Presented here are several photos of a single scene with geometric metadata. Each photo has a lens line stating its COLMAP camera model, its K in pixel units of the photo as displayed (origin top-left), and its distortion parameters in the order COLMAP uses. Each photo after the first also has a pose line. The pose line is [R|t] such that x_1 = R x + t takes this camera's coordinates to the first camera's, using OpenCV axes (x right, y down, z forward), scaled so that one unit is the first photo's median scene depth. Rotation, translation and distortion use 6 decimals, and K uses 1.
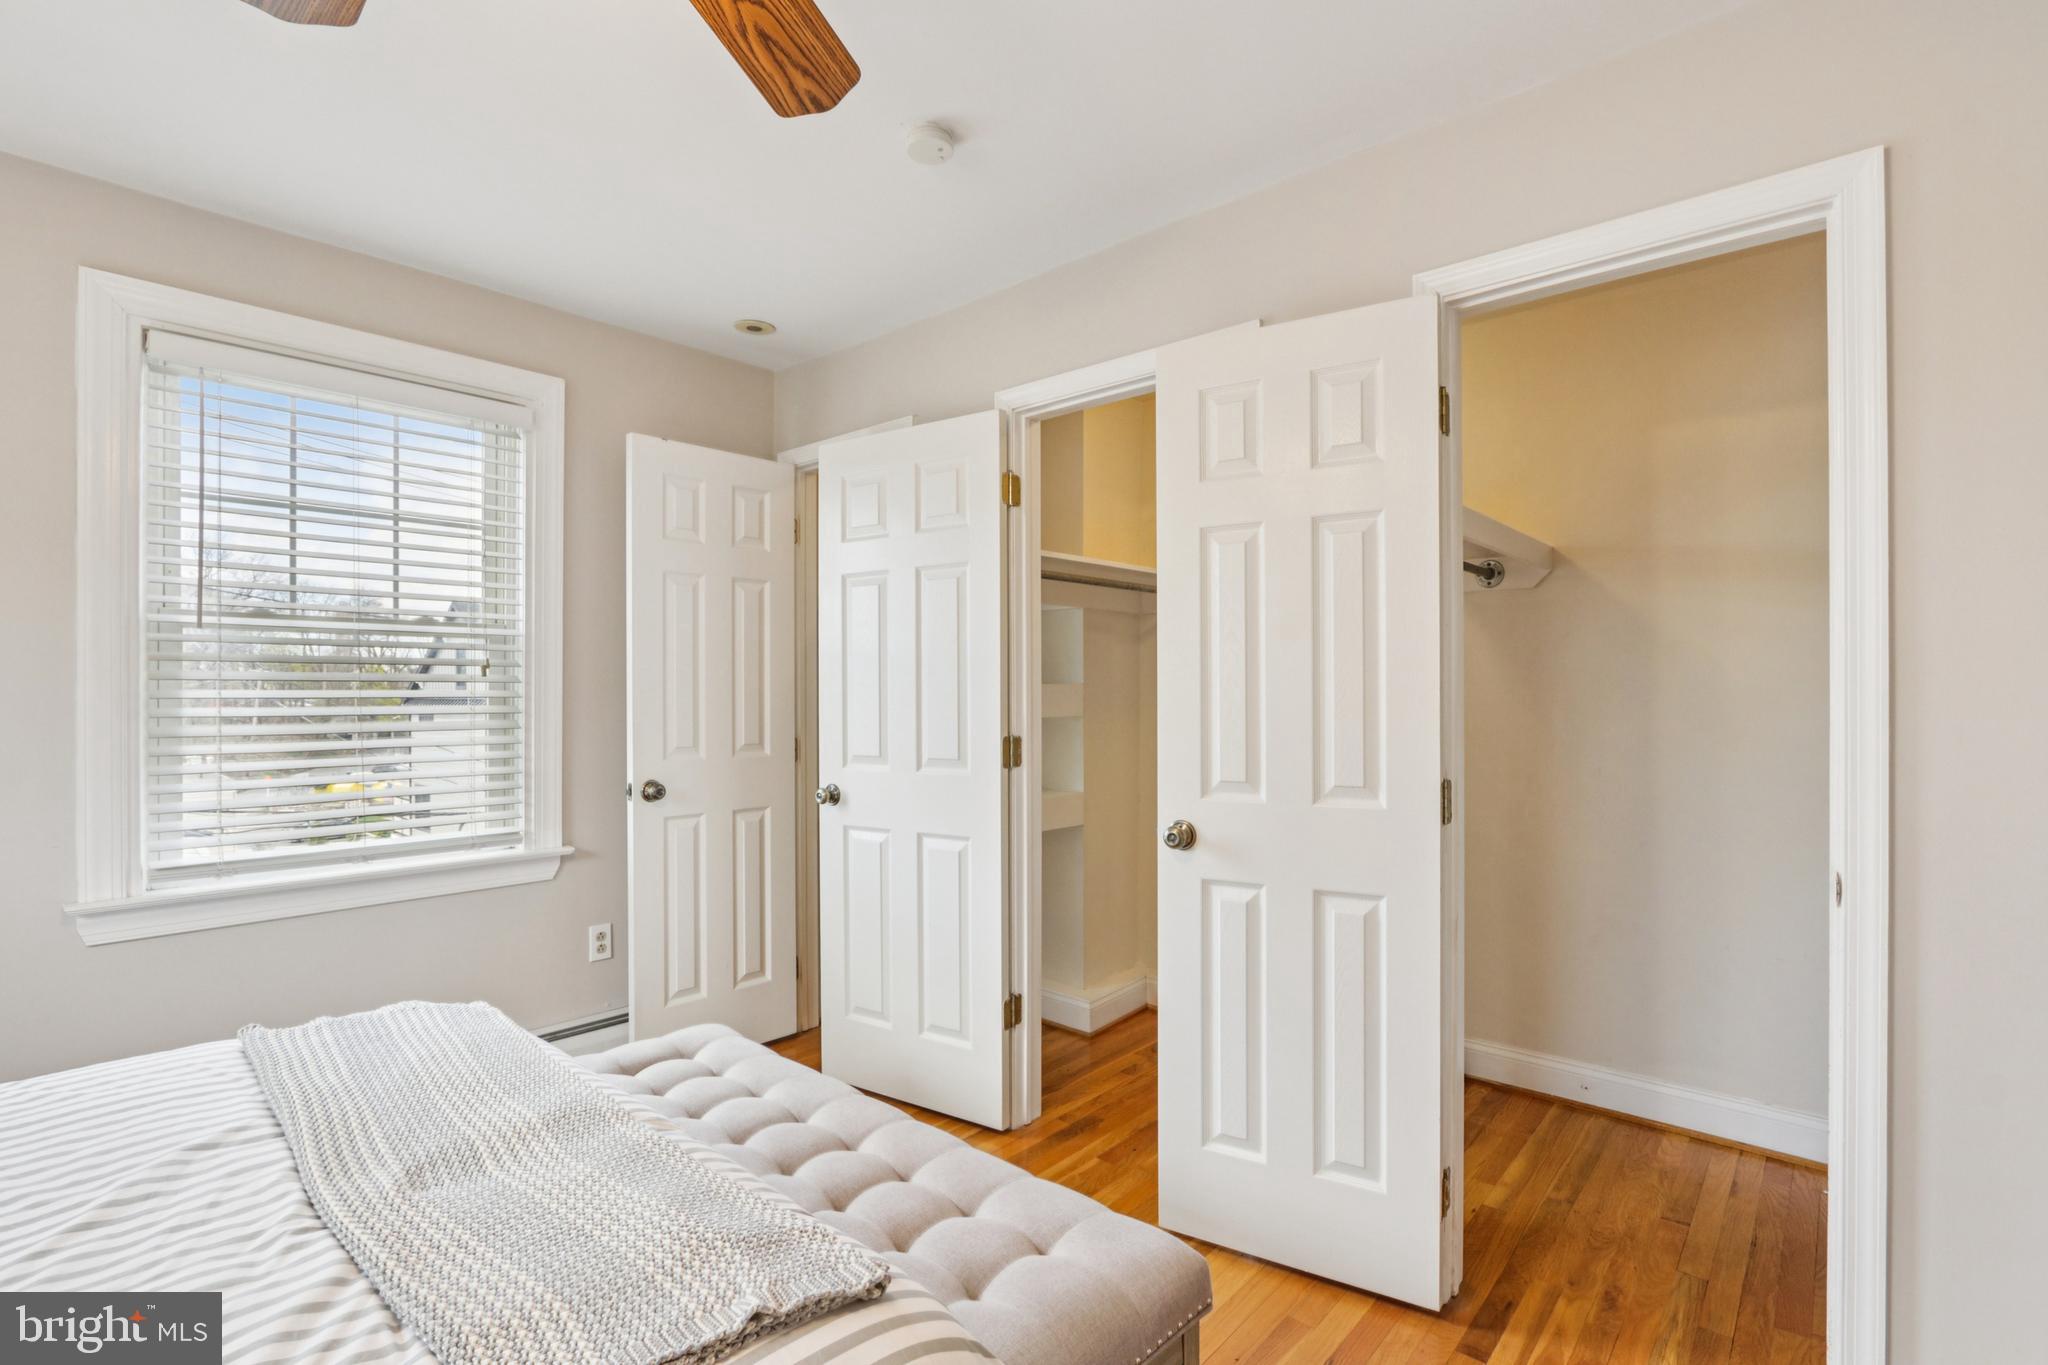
lens RADIAL K [[943.9, 0, 1013.5], [0, 943.9, 691.9], [0, 0, 1]] dist [-0.021148, 0.004408]
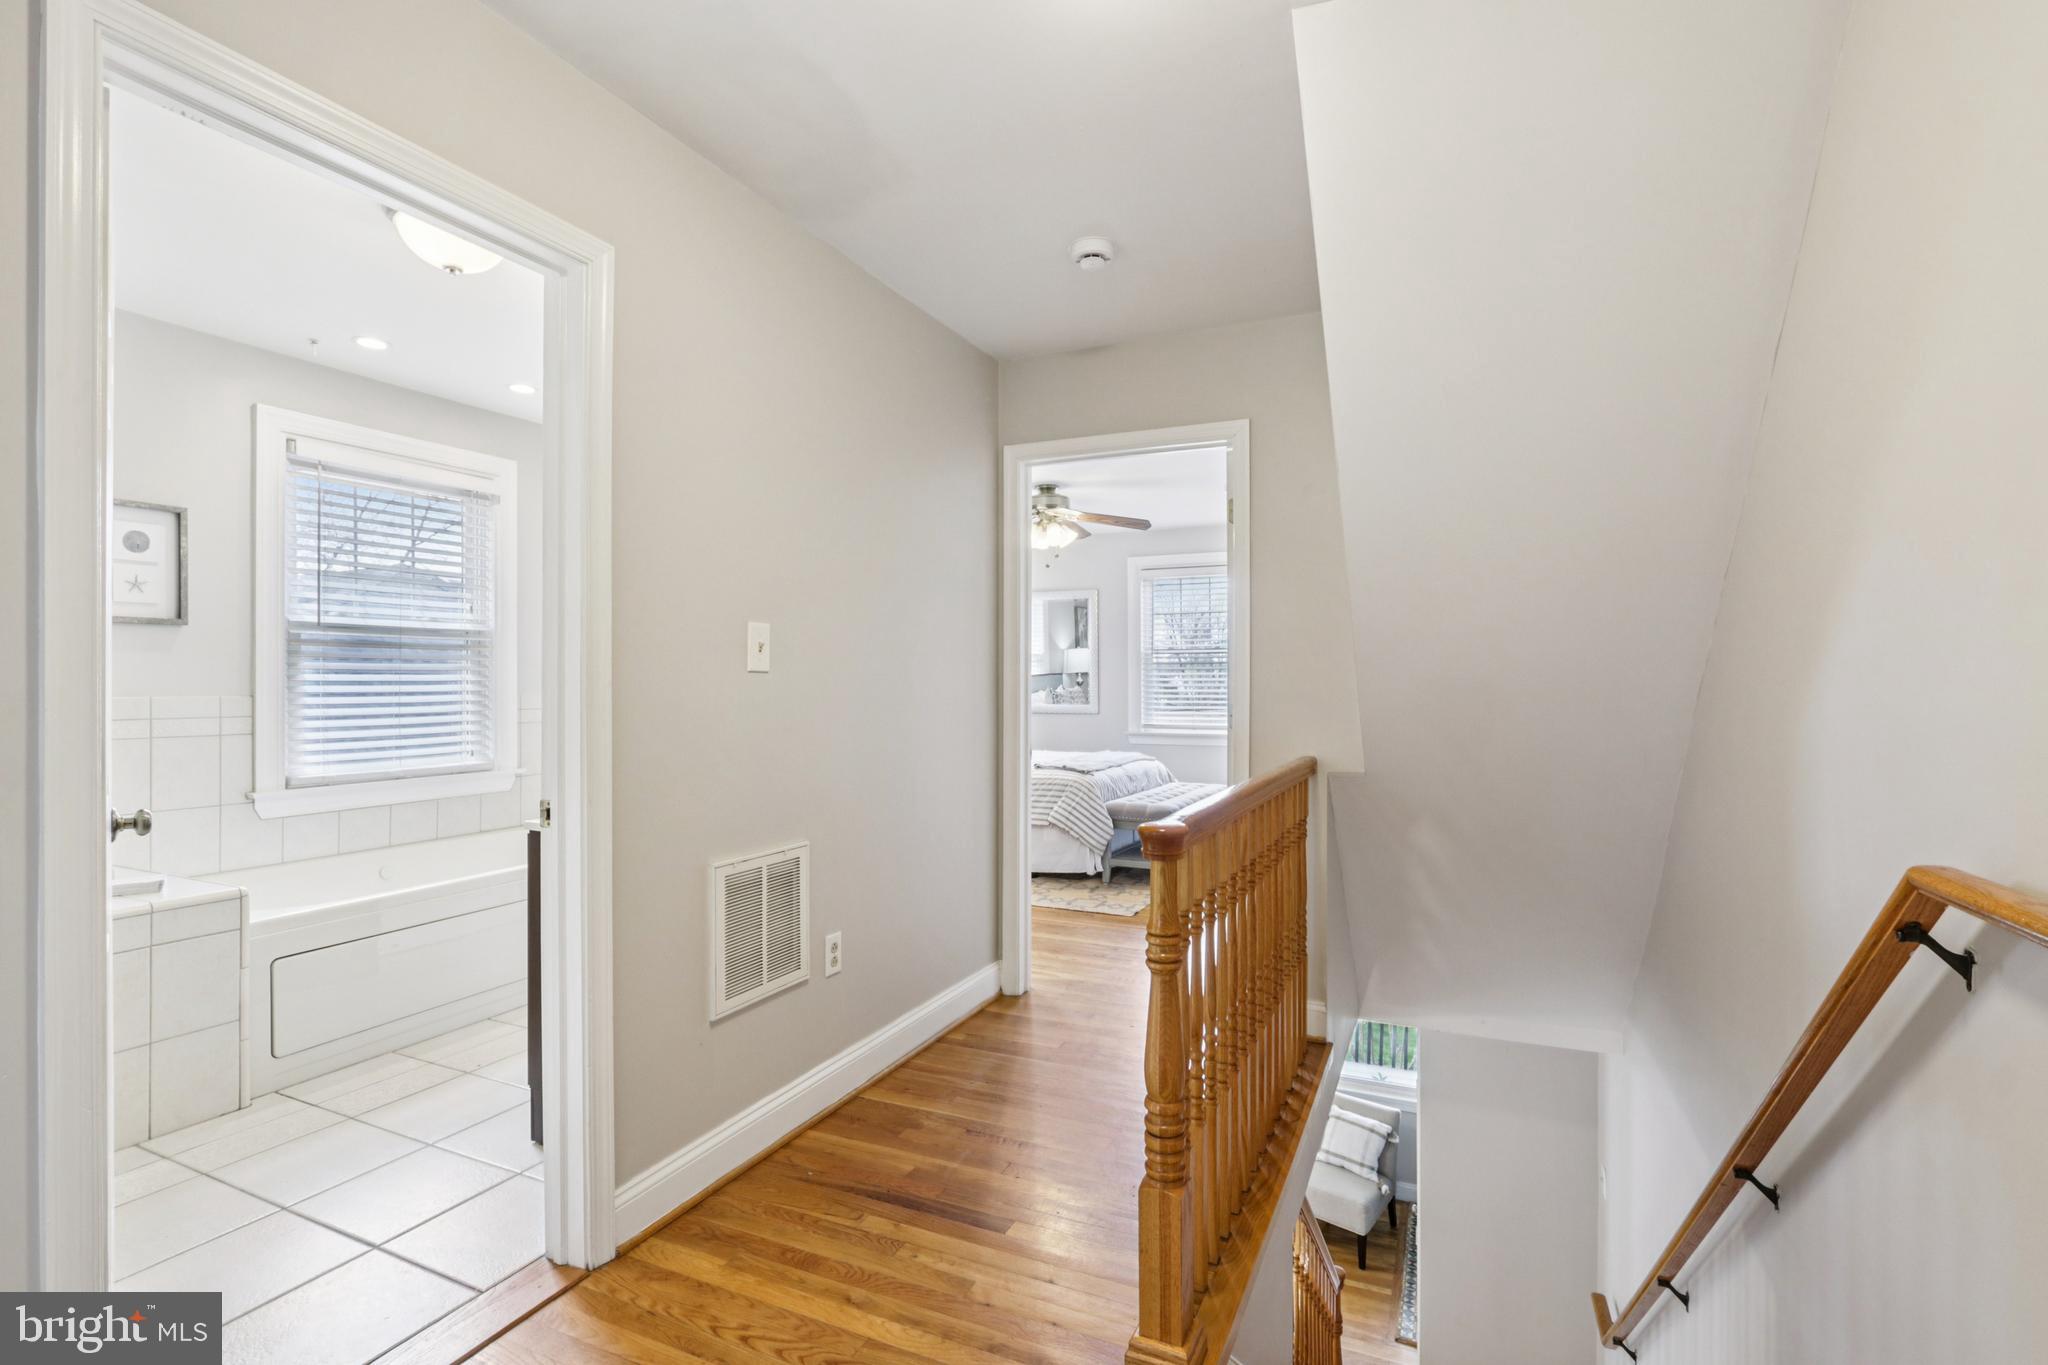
lens RADIAL K [[934.8, 0, 1015.5], [0, 934.8, 682.0], [0, 0, 1]] dist [-0.020094, 0.000100]
pose [[0.289915, 0.004475, -0.957042, 1.796312], [0.001102, 0.999987, 0.005010, 0.010292], [0.957052, -0.002507, 0.289906, -0.375917]]
